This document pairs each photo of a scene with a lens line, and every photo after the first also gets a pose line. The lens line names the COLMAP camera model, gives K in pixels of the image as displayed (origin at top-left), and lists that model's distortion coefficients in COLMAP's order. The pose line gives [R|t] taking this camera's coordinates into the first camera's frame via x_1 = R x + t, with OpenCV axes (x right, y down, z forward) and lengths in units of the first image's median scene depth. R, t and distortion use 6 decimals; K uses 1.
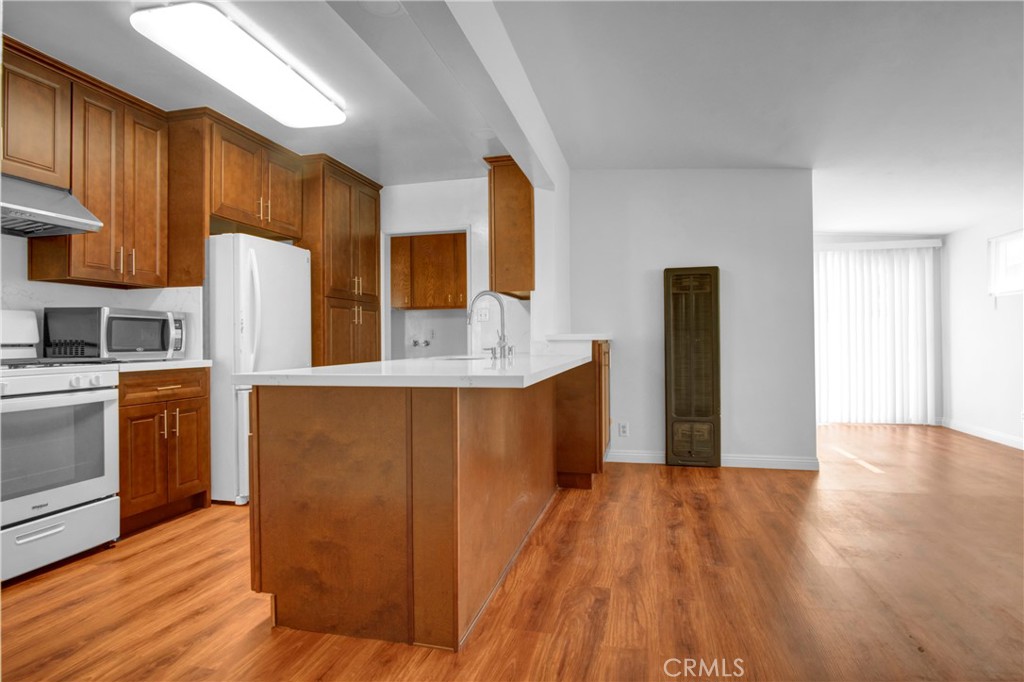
lens RADIAL K [[545.5, 0, 508.0], [0, 545.5, 335.5], [0, 0, 1]] dist [-0.024908, 0.005568]
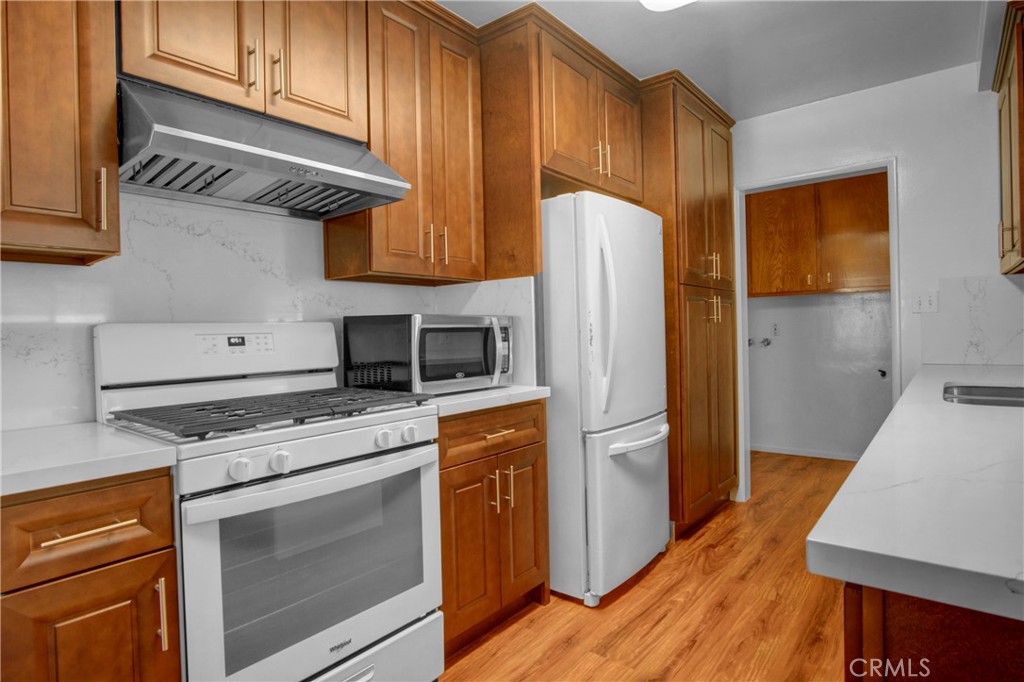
lens RADIAL K [[545.5, 0, 513.5], [0, 545.5, 337.0], [0, 0, 1]] dist [-0.024908, 0.005568]
pose [[0.906708, -0.008774, -0.421668, -0.318938], [0.019648, 0.999577, 0.021452, -0.032323], [0.421302, -0.027736, 0.906496, 0.395560]]
